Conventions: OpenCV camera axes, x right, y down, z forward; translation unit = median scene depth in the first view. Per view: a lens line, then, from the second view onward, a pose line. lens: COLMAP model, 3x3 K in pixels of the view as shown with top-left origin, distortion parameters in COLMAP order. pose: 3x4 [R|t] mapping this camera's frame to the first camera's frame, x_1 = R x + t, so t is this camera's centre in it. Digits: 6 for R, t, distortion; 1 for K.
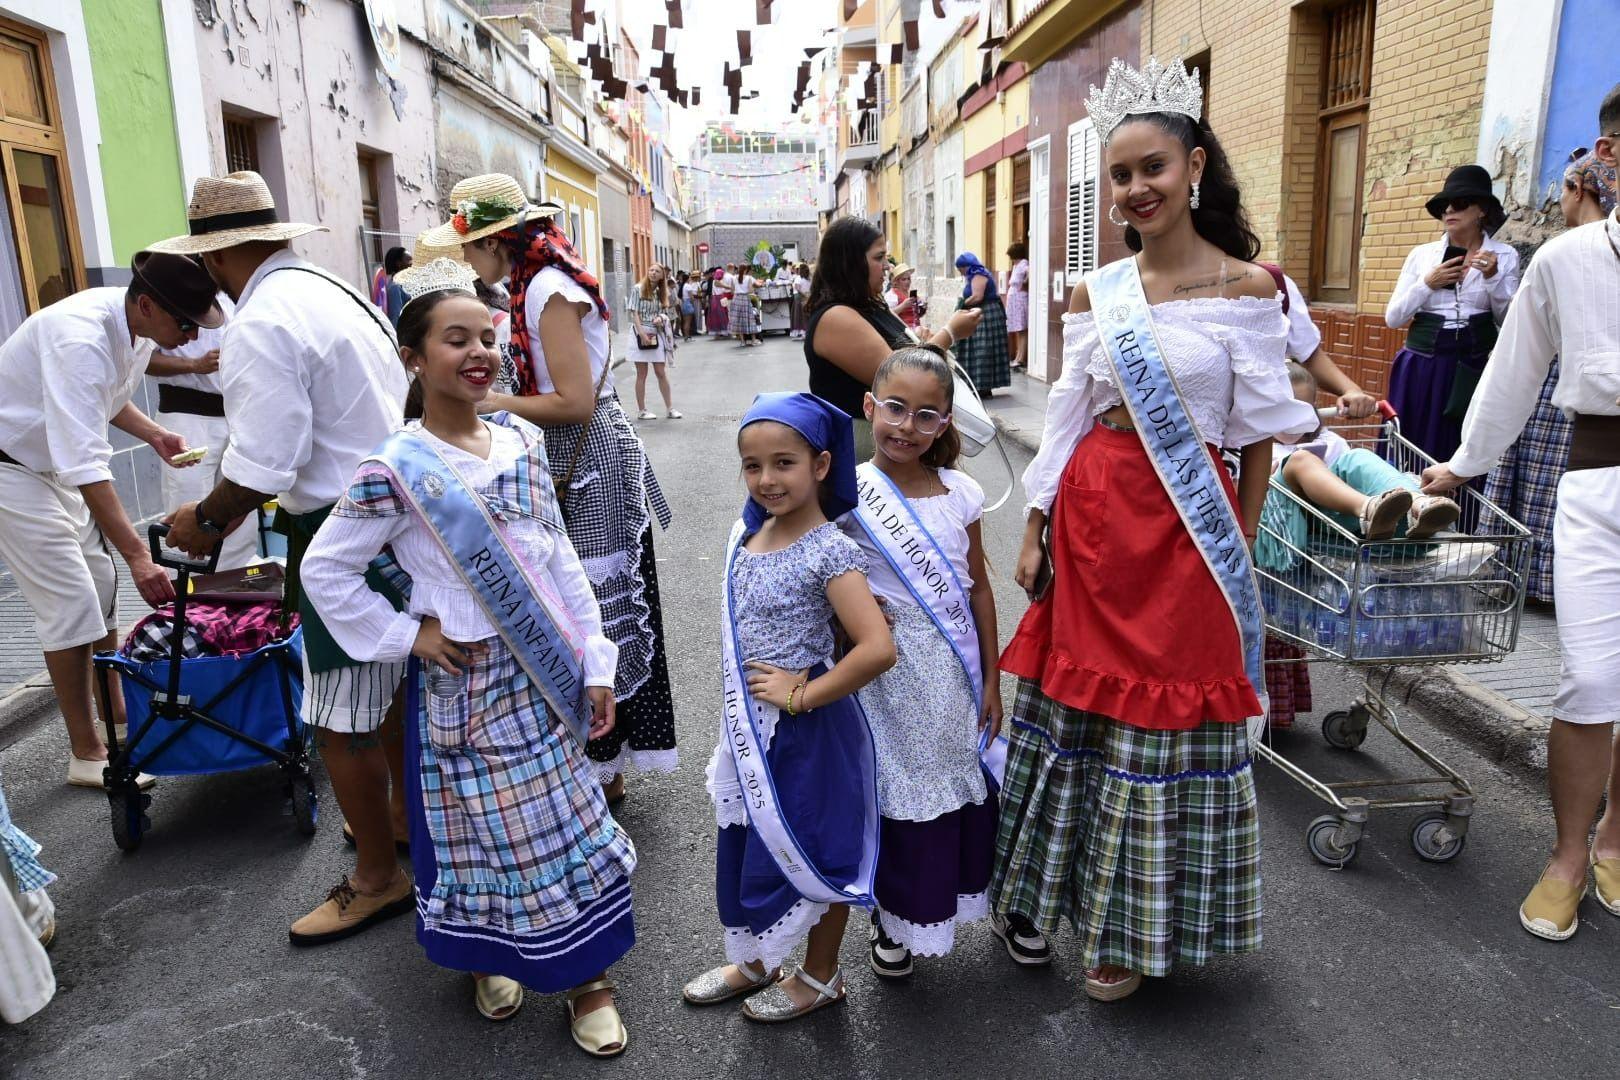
lens RADIAL K [[1210.9, 0, 814.4], [0, 1210.9, 531.6], [0, 0, 1]] dist [-0.034826, 0.027036]
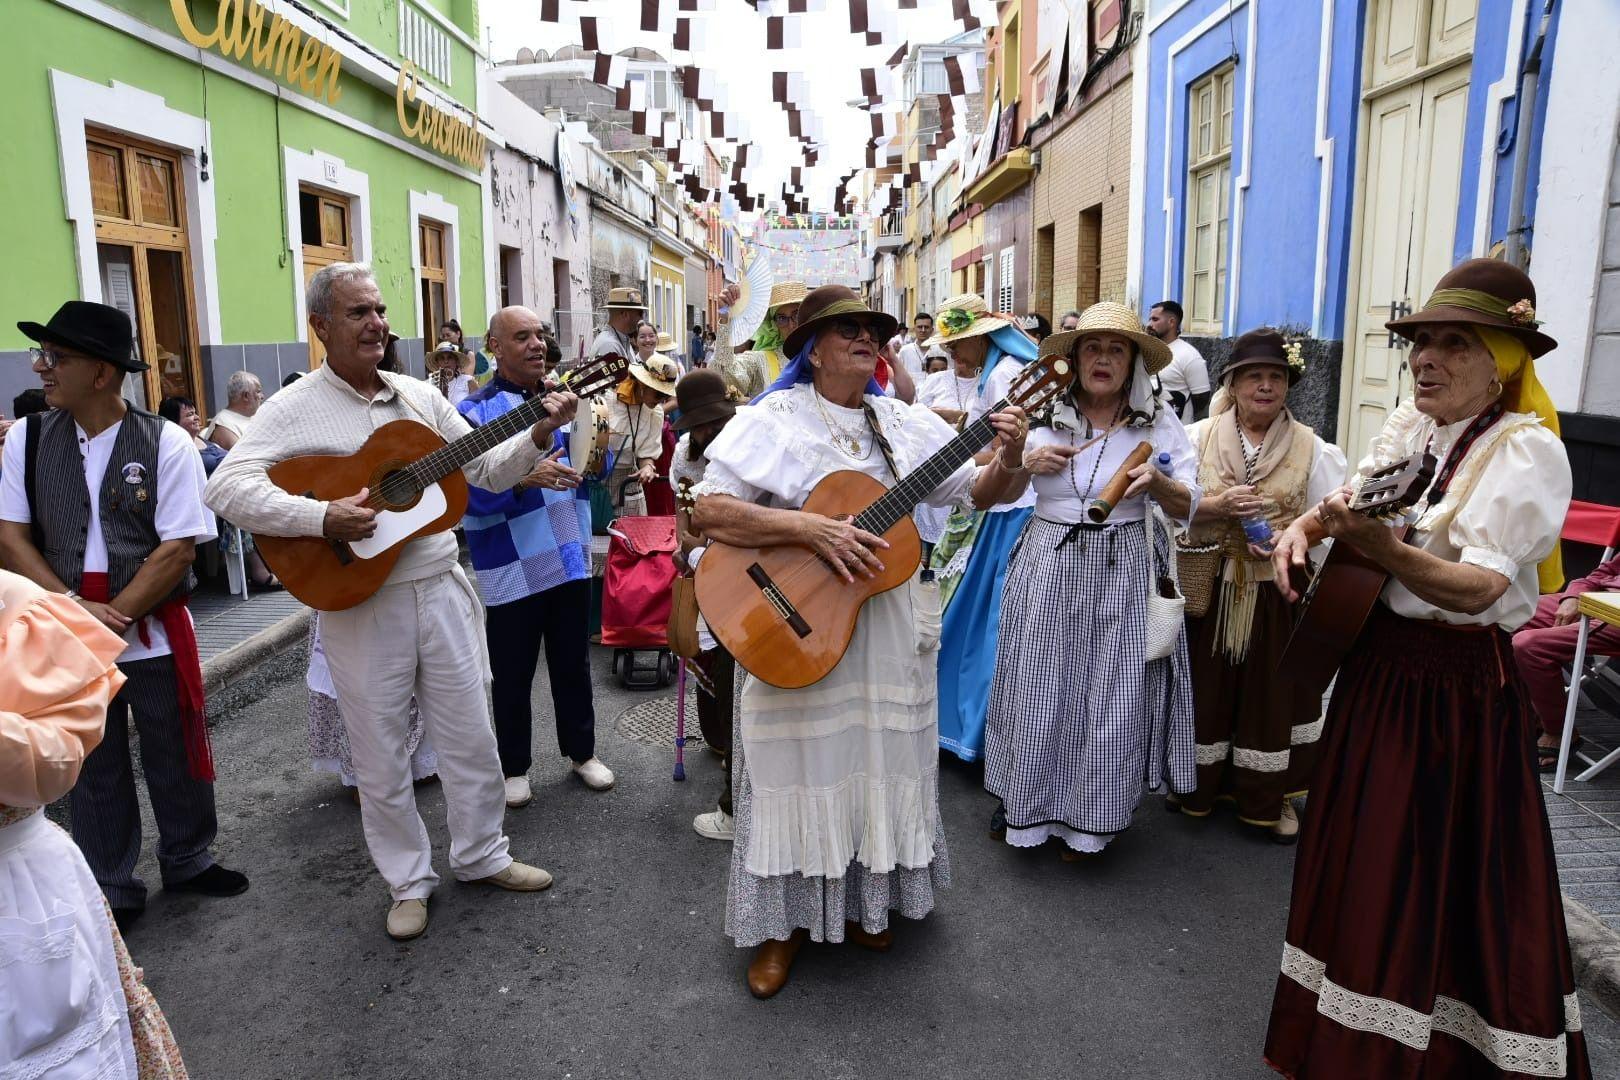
lens RADIAL K [[1104.6, 0, 807.3], [0, 1104.6, 549.5], [0, 0, 1]] dist [-0.124087, 0.075668]
pose [[0.998552, 0.029235, -0.045168, 0.020713], [-0.029766, 0.999495, -0.011131, 0.038887], [0.044820, 0.012459, 0.998917, -0.224024]]
